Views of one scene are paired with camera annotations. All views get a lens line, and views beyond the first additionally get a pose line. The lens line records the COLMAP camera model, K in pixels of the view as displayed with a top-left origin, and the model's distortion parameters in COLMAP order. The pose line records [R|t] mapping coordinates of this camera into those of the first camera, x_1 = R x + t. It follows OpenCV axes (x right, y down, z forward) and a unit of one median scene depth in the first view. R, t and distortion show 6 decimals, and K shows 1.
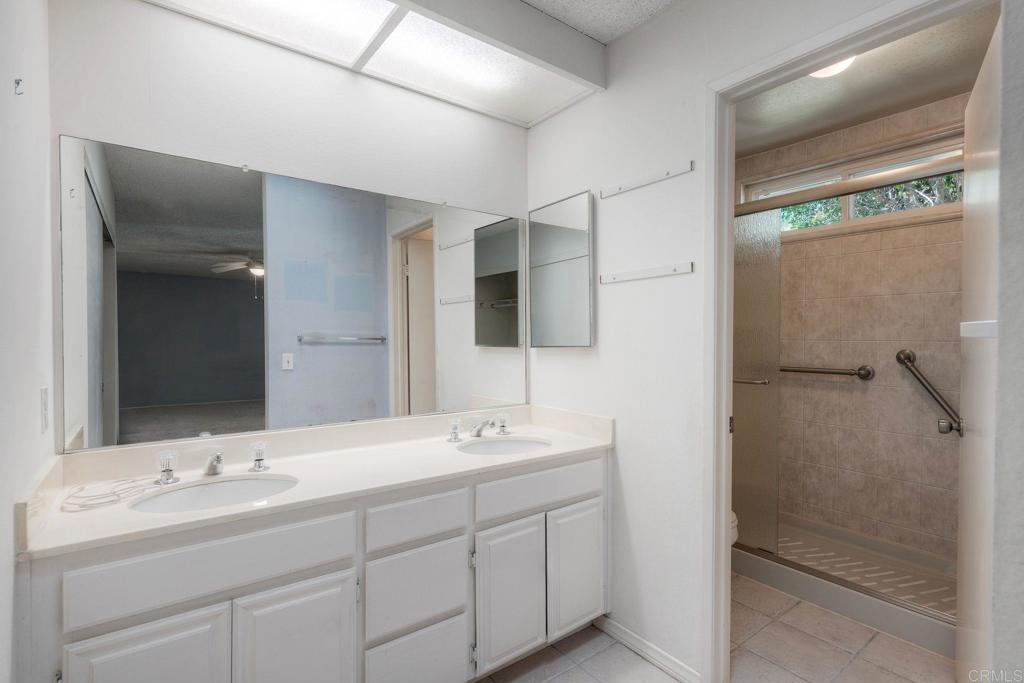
lens RADIAL K [[492.6, 0, 514.7], [0, 492.6, 342.3], [0, 0, 1]] dist [-0.003140, -0.000780]
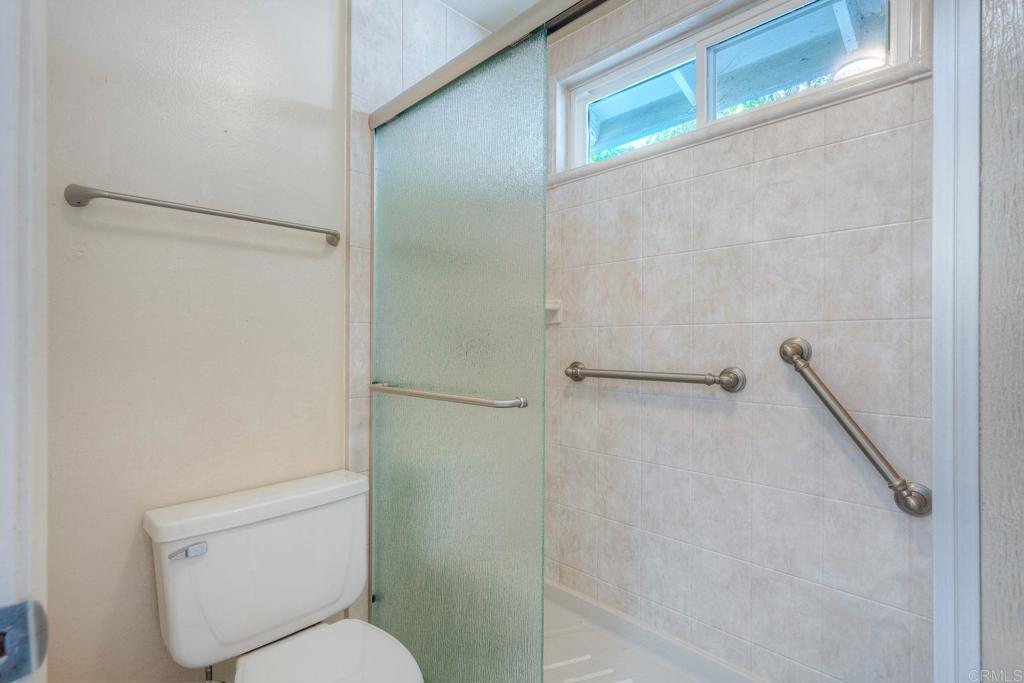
lens RADIAL K [[492.6, 0, 510.4], [0, 492.6, 343.4], [0, 0, 1]] dist [-0.003140, -0.000780]
pose [[0.990446, -0.000927, 0.137896, 0.382950], [0.002511, 0.999933, -0.011313, 0.025846], [-0.137876, 0.011551, 0.990382, 0.471990]]
